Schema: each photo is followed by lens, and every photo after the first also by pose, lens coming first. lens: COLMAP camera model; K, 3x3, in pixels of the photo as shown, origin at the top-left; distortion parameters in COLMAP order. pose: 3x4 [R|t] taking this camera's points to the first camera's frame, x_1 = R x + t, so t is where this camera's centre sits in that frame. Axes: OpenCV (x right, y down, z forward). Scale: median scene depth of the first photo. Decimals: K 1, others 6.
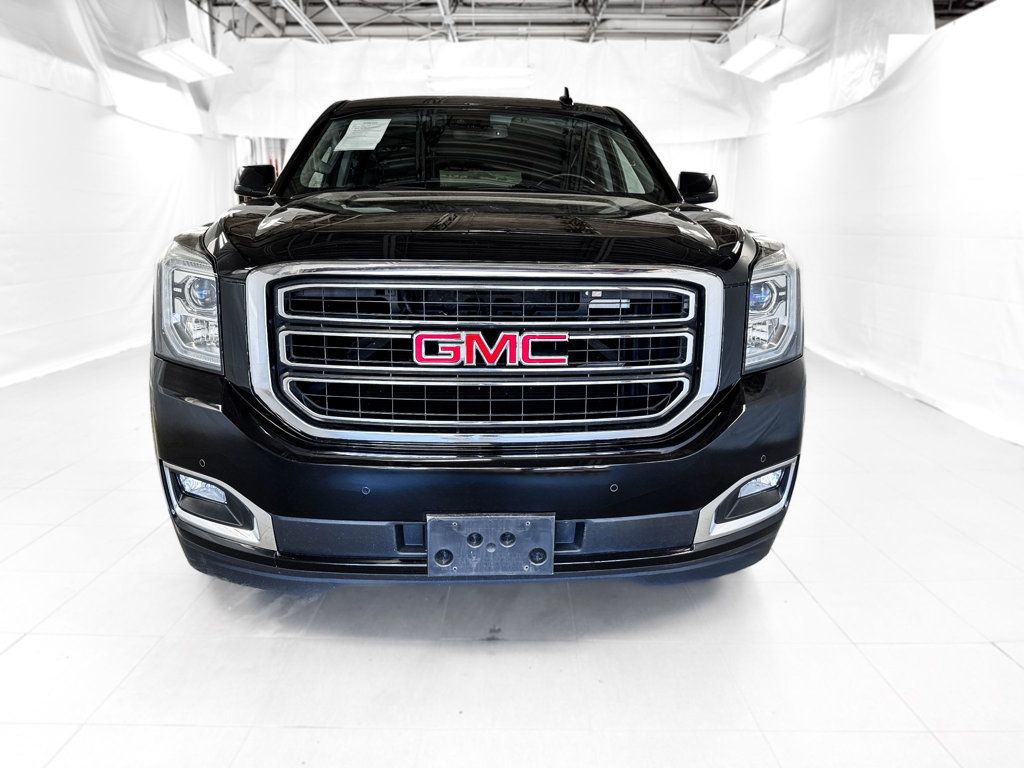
lens RADIAL K [[720.4, 0, 516.6], [0, 720.4, 387.1], [0, 0, 1]] dist [0.011635, -0.006711]
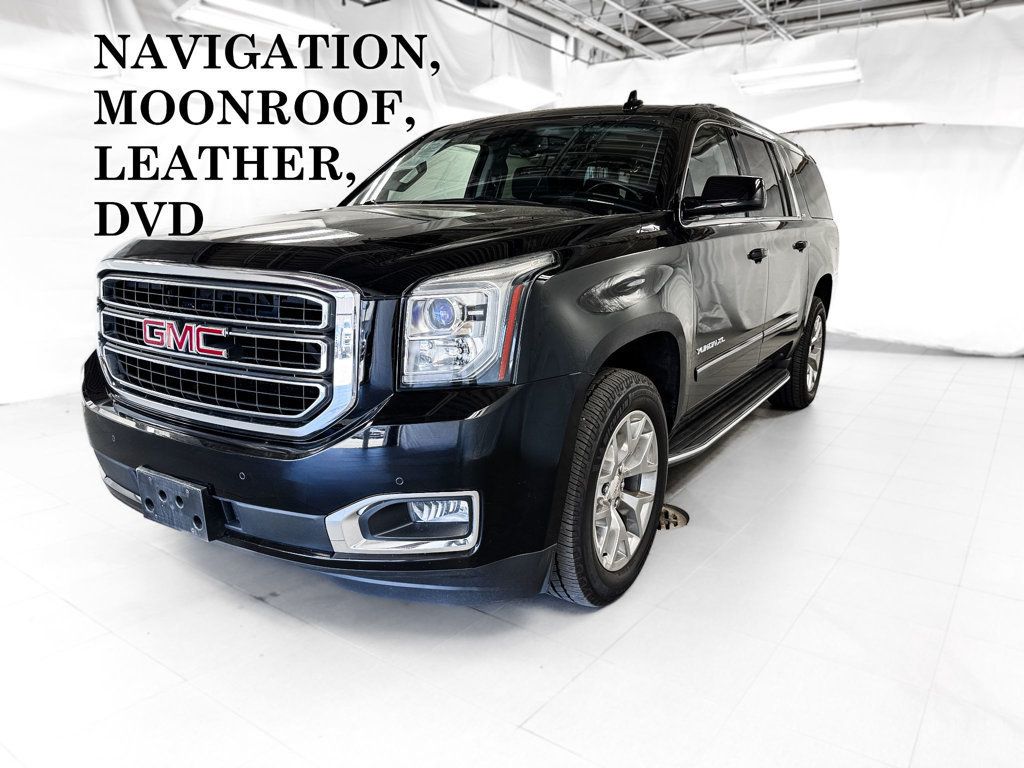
lens RADIAL K [[720.4, 0, 510.6], [0, 720.4, 384.1], [0, 0, 1]] dist [0.011635, -0.006711]
pose [[0.813819, 0.128022, -0.566841, 1.024432], [-0.138793, 0.990022, 0.024332, -0.075191], [0.564301, 0.058872, 0.823468, 0.313431]]
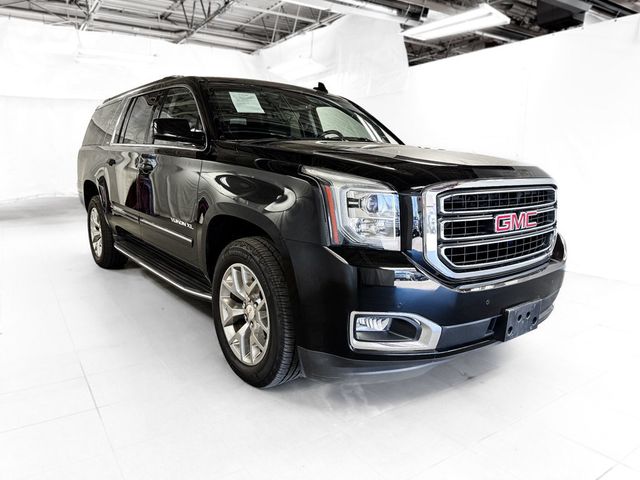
lens RADIAL K [[450.2, 0, 321.7], [0, 450.2, 236.9], [0, 0, 1]] dist [0.011635, -0.006711]
pose [[0.832008, -0.097780, 0.546078, -1.121089], [0.124353, 0.992168, -0.011809, -0.059172], [-0.540646, 0.077731, 0.837651, 0.222668]]
